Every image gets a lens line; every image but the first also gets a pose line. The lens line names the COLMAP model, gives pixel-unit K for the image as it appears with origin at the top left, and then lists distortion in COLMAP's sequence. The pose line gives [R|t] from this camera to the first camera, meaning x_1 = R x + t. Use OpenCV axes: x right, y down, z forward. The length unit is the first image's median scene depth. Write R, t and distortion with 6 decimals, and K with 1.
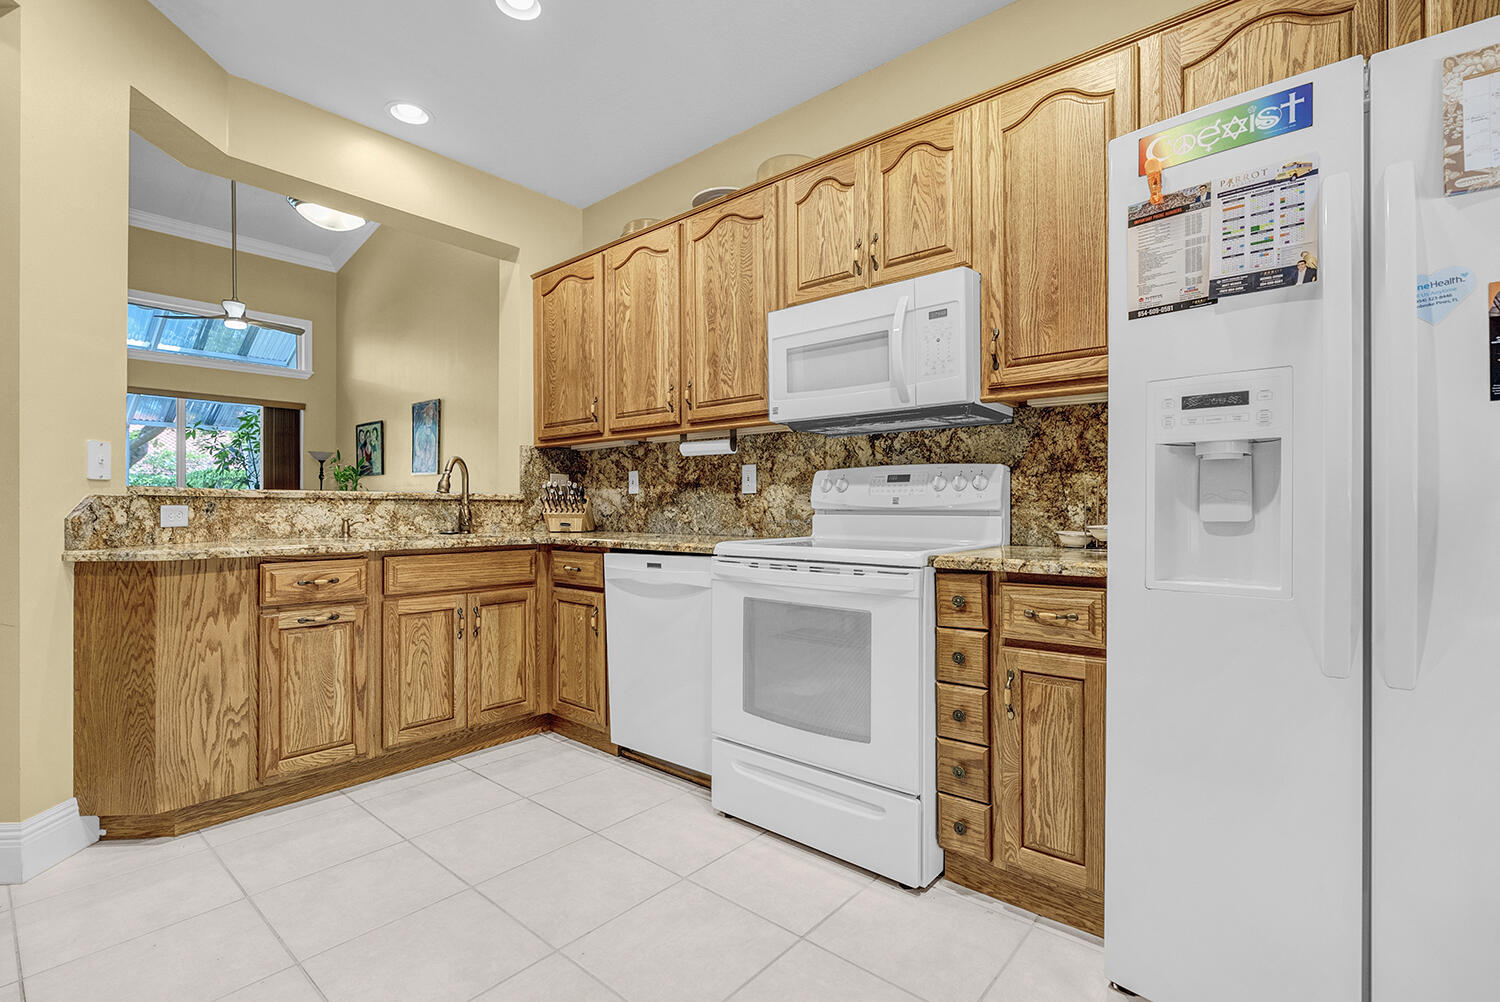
lens RADIAL K [[680.6, 0, 755.7], [0, 680.6, 502.9], [0, 0, 1]] dist [-0.005255, -0.000019]
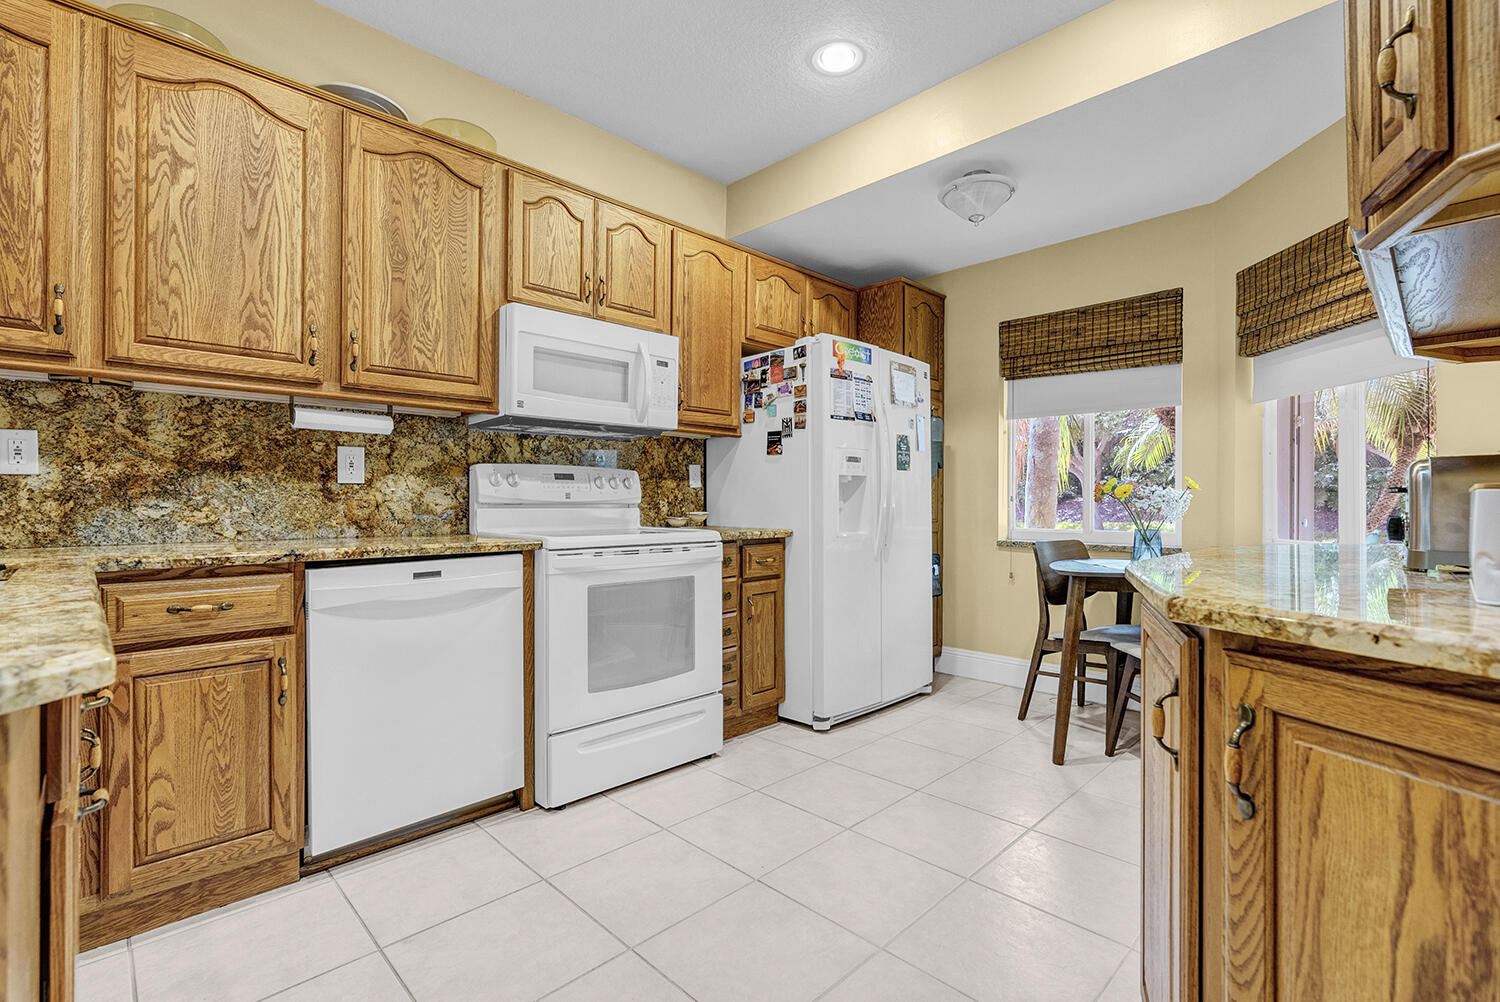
lens RADIAL K [[680.2, 0, 751.5], [0, 680.2, 497.8], [0, 0, 1]] dist [-0.009387, -0.000304]
pose [[0.087212, 0.006834, 0.996166, -0.839041], [-0.008625, 0.999944, -0.006105, 0.004142], [-0.996152, -0.008060, 0.087266, 0.523311]]
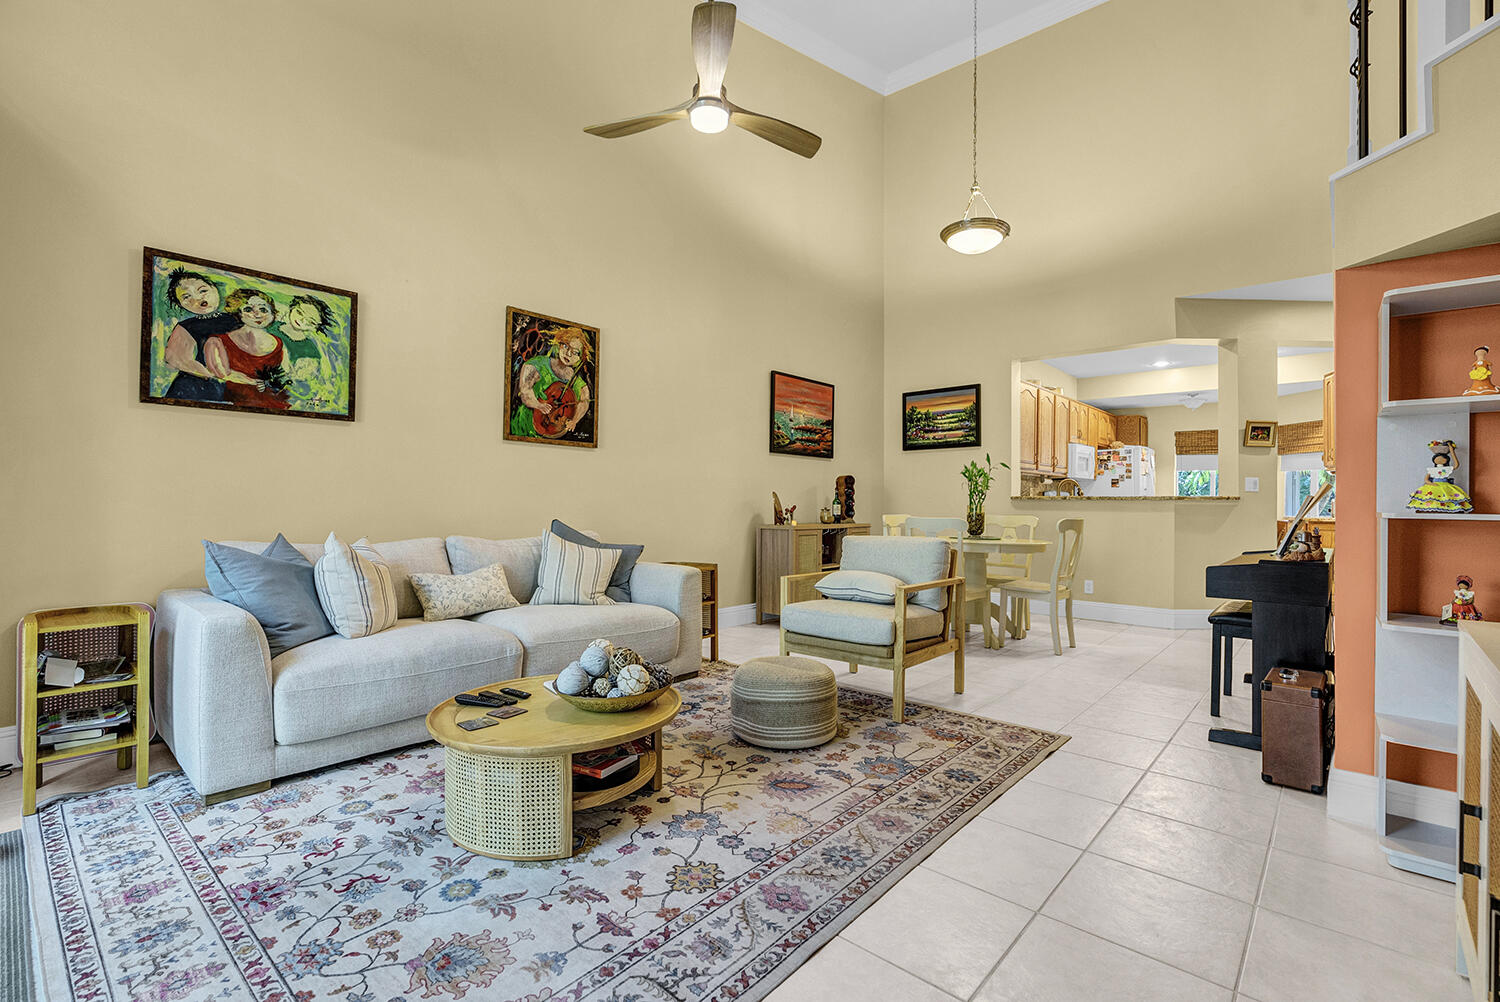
lens RADIAL K [[680.2, 0, 751.5], [0, 680.2, 497.8], [0, 0, 1]] dist [-0.009387, -0.000304]
pose [[0.021341, 0.005792, 0.999755, -3.233275], [-0.013546, 0.999893, -0.005503, 0.014322], [-0.999680, -0.013425, 0.021417, 2.497382]]
